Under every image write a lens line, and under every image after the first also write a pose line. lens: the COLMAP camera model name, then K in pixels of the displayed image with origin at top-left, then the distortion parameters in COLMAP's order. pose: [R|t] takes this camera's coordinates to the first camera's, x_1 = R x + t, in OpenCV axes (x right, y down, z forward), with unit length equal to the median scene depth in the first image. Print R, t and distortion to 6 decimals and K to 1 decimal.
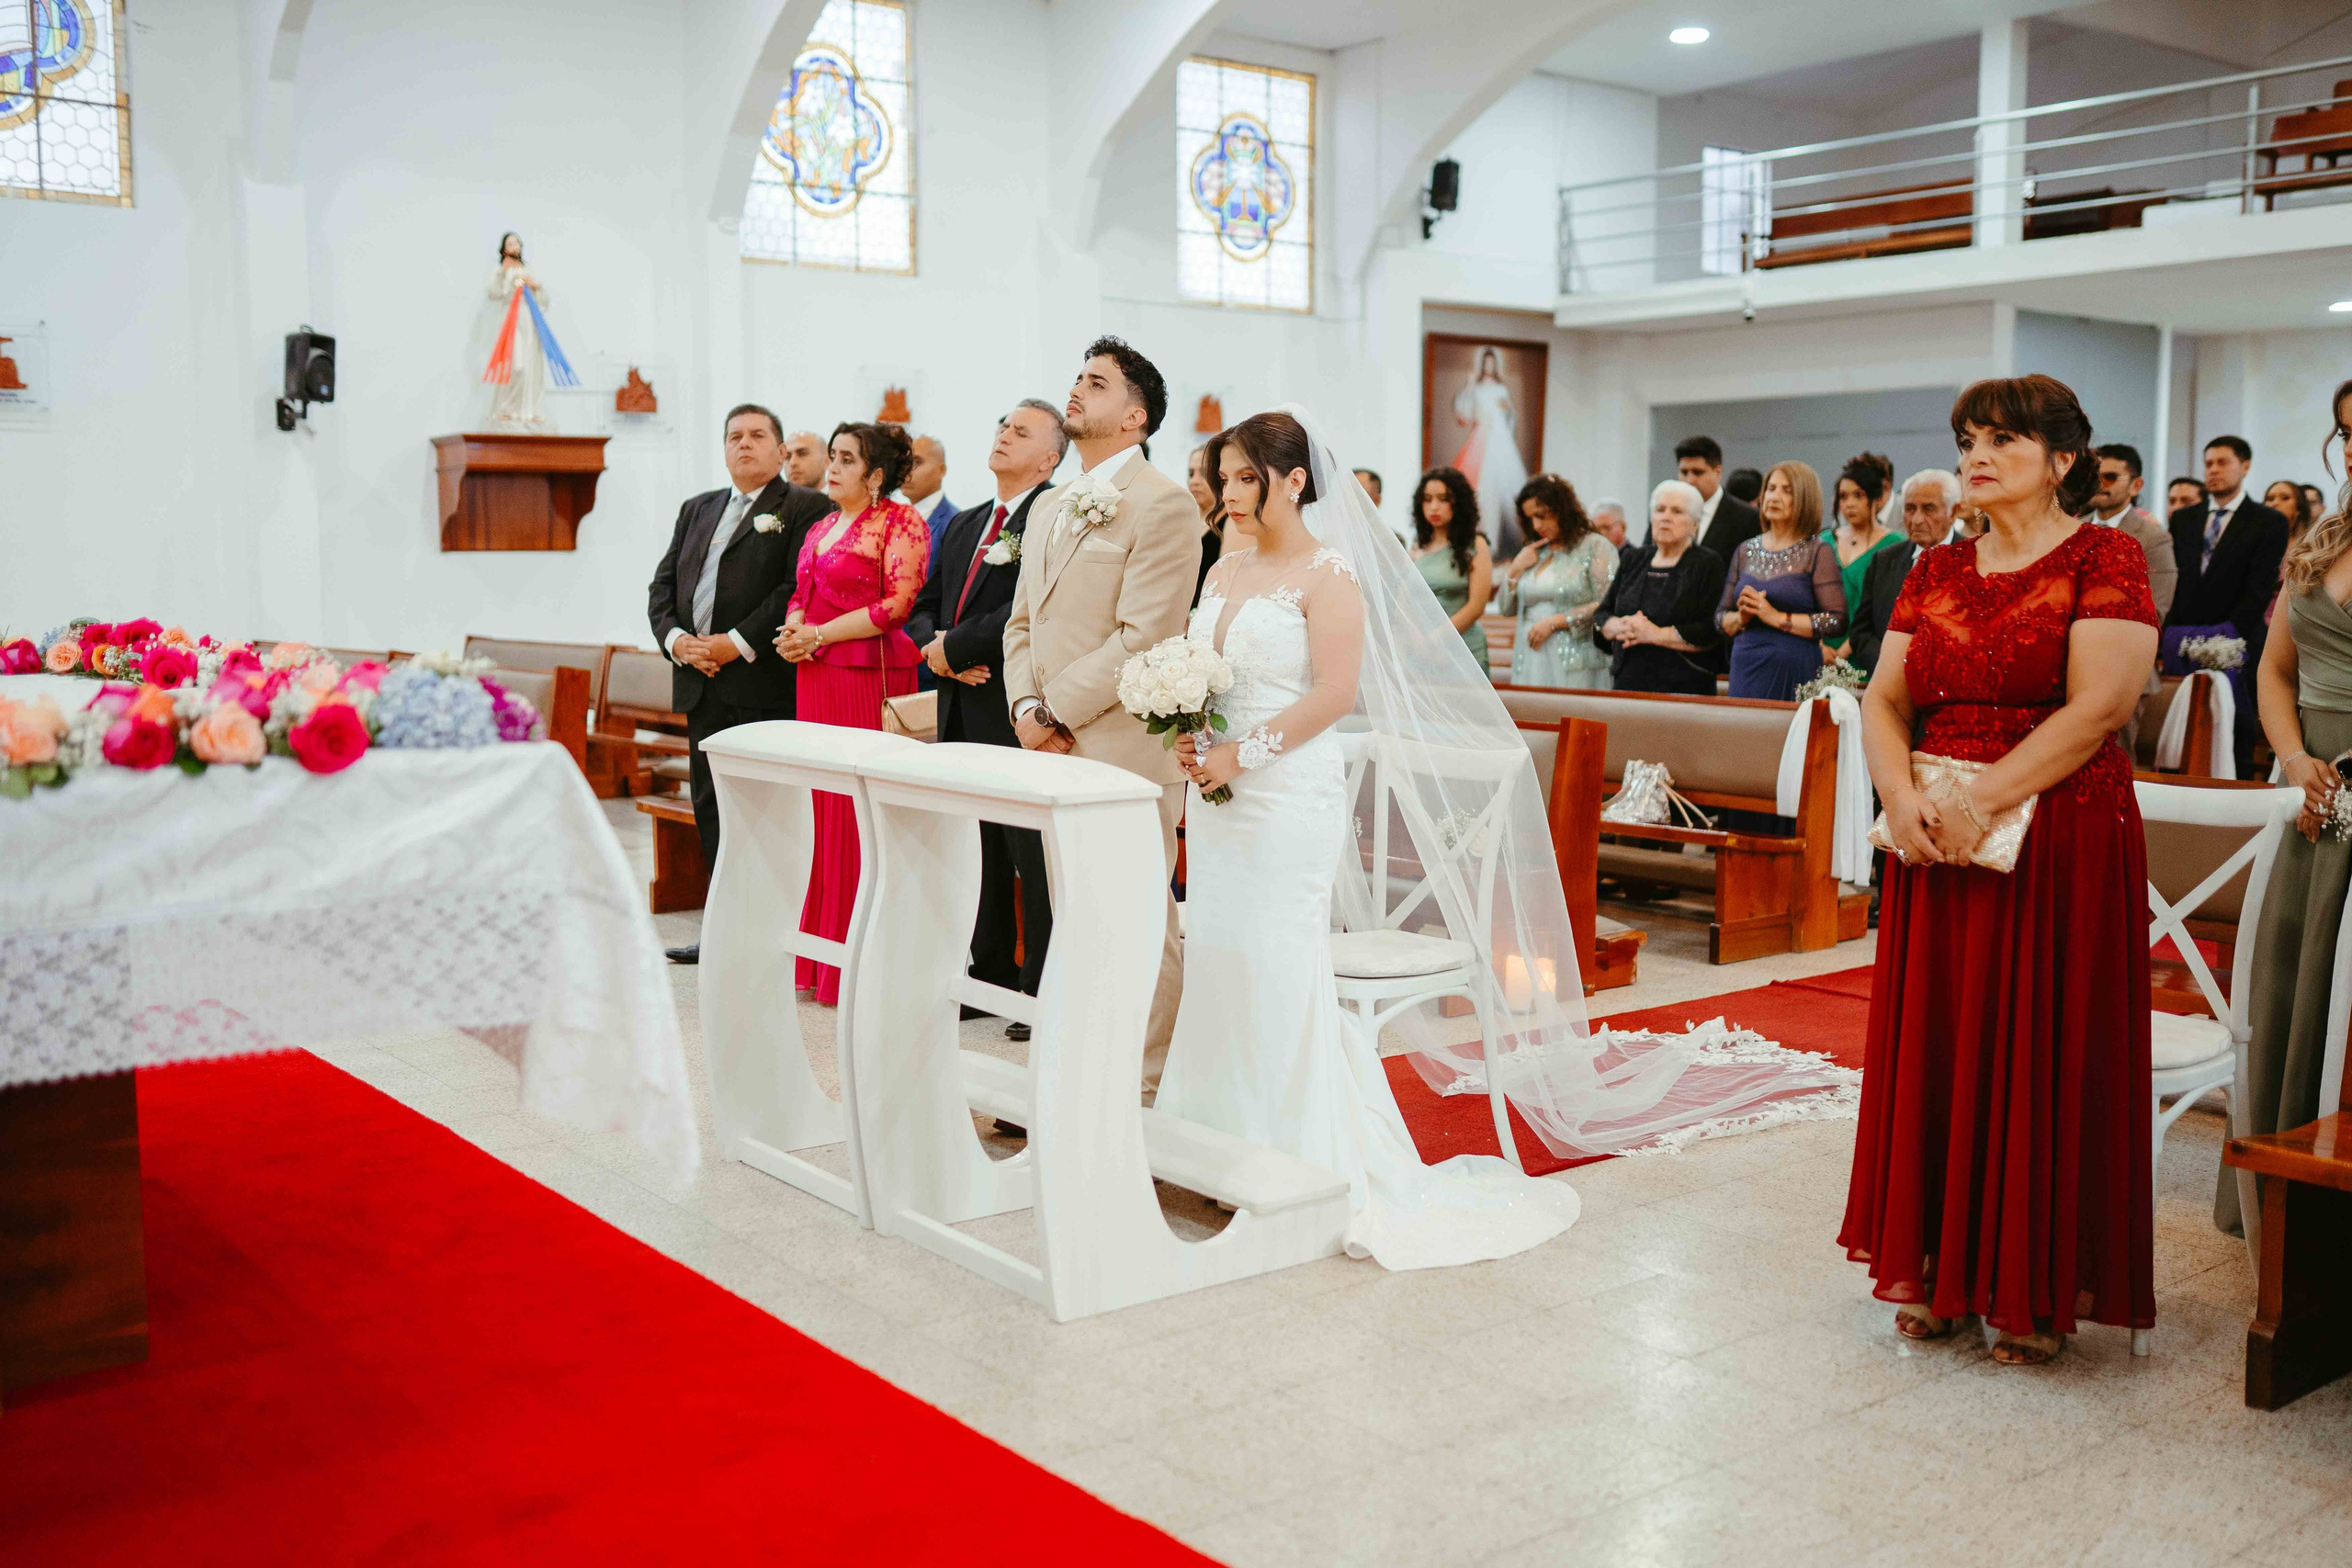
lens RADIAL K [[2242.8, 0, 1170.7], [0, 2242.8, 793.7], [0, 0, 1]] dist [-0.067535, 0.106981]
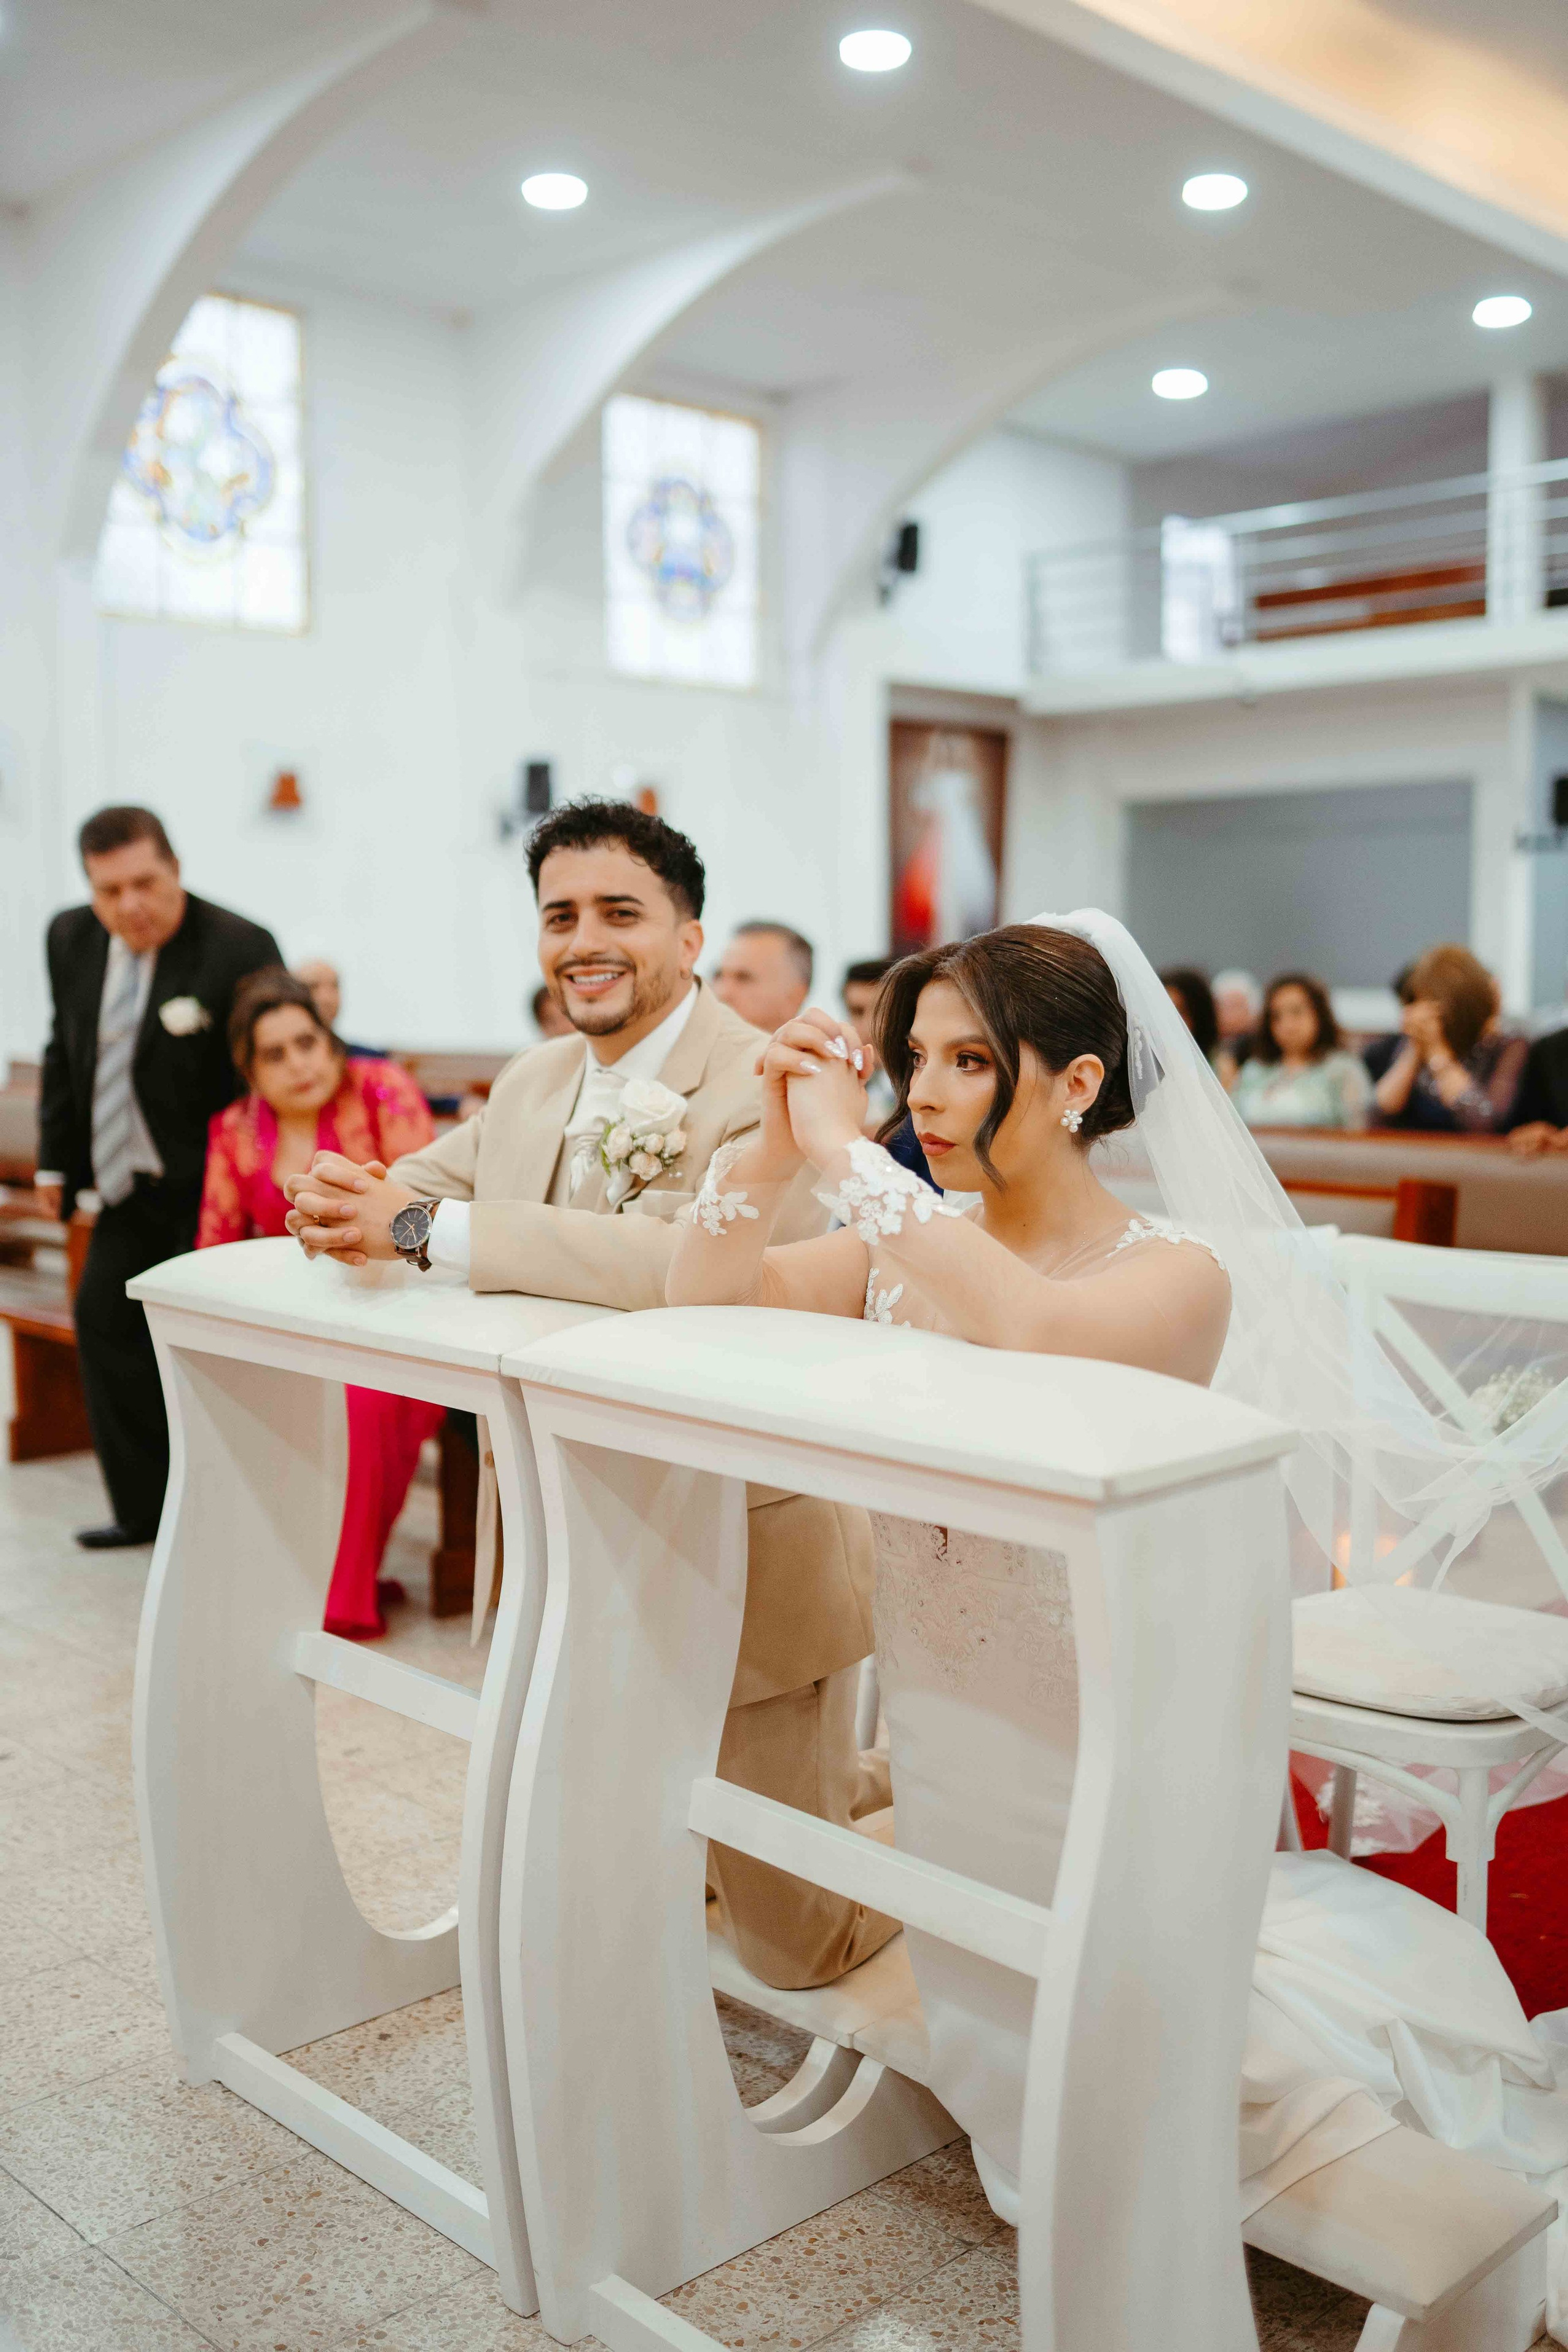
lens RADIAL K [[2237.5, 0, 785.3], [0, 2237.5, 1168.7], [0, 0, 1]] dist [-0.036512, 0.038321]
pose [[0.993036, -0.014352, 0.116934, -0.041325], [0.016625, 0.999691, -0.018484, -0.012720], [-0.116633, 0.020300, 0.992968, 0.161998]]
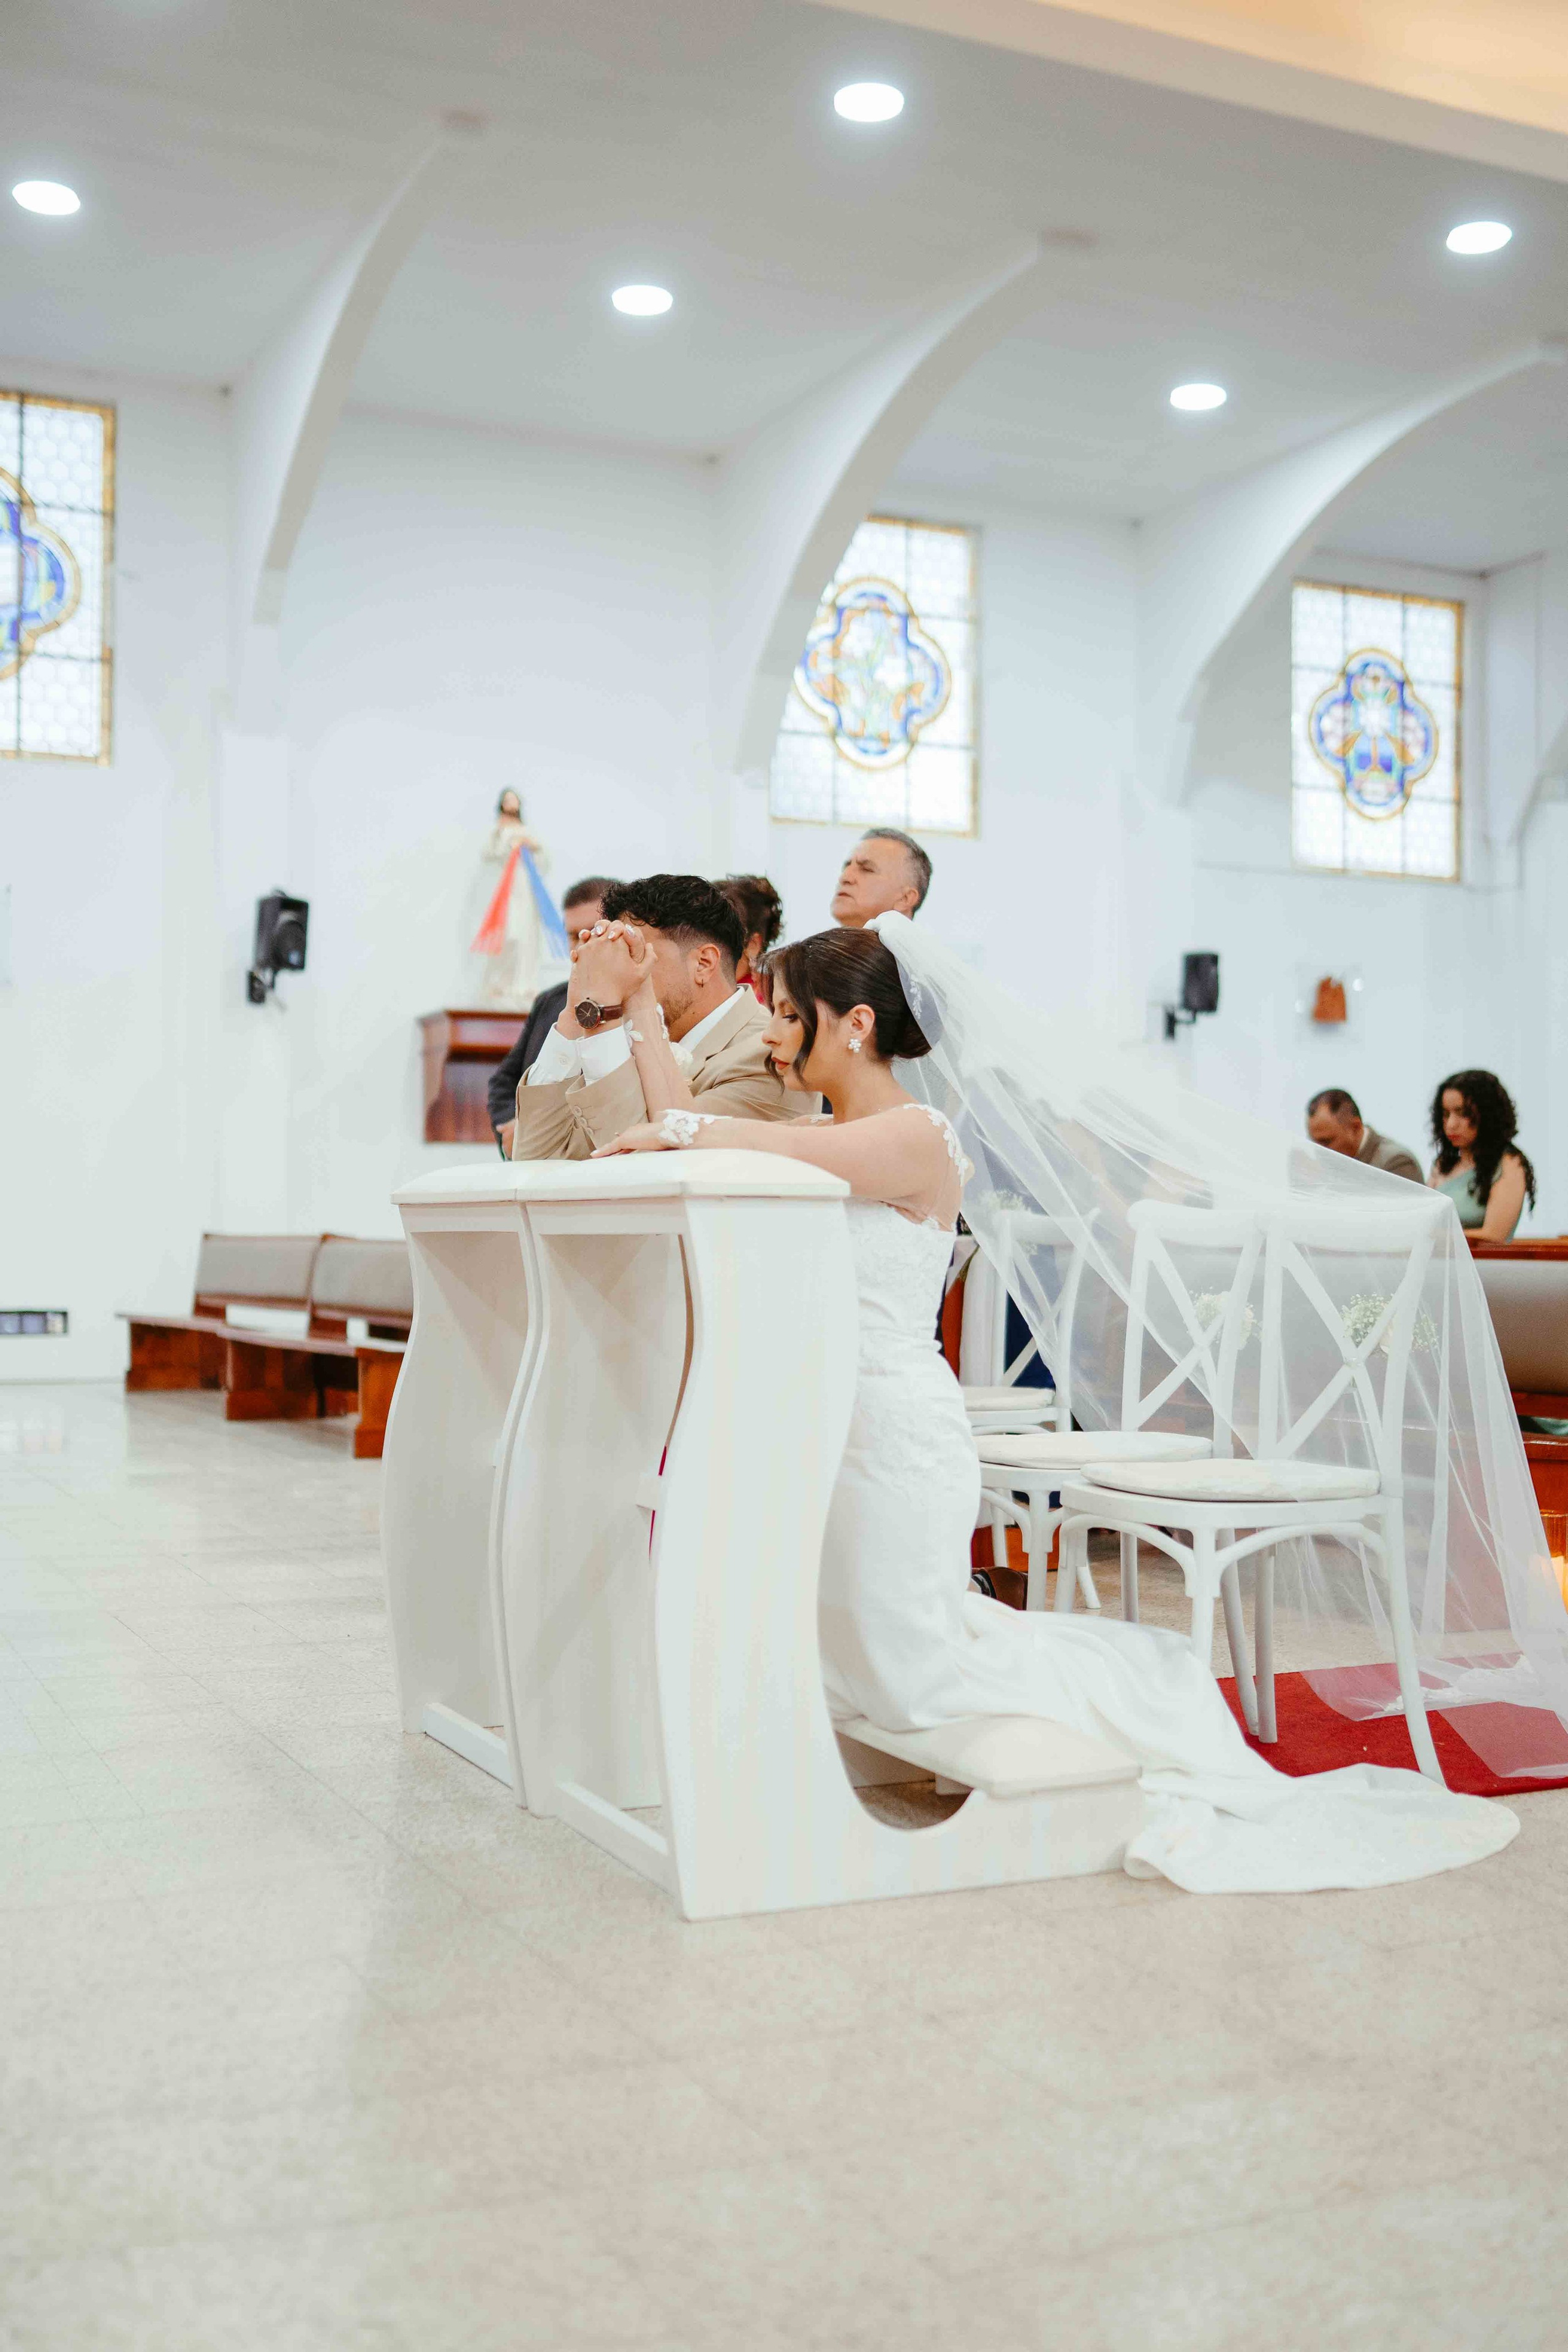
lens RADIAL K [[2543.7, 0, 825.5], [0, 2543.7, 1269.5], [0, 0, 1]] dist [-0.051384, 0.045898]
pose [[0.976840, 0.008861, -0.213789, 0.045934], [-0.028642, 0.995565, -0.089605, 0.027478], [0.212047, 0.093653, 0.972762, 0.053124]]
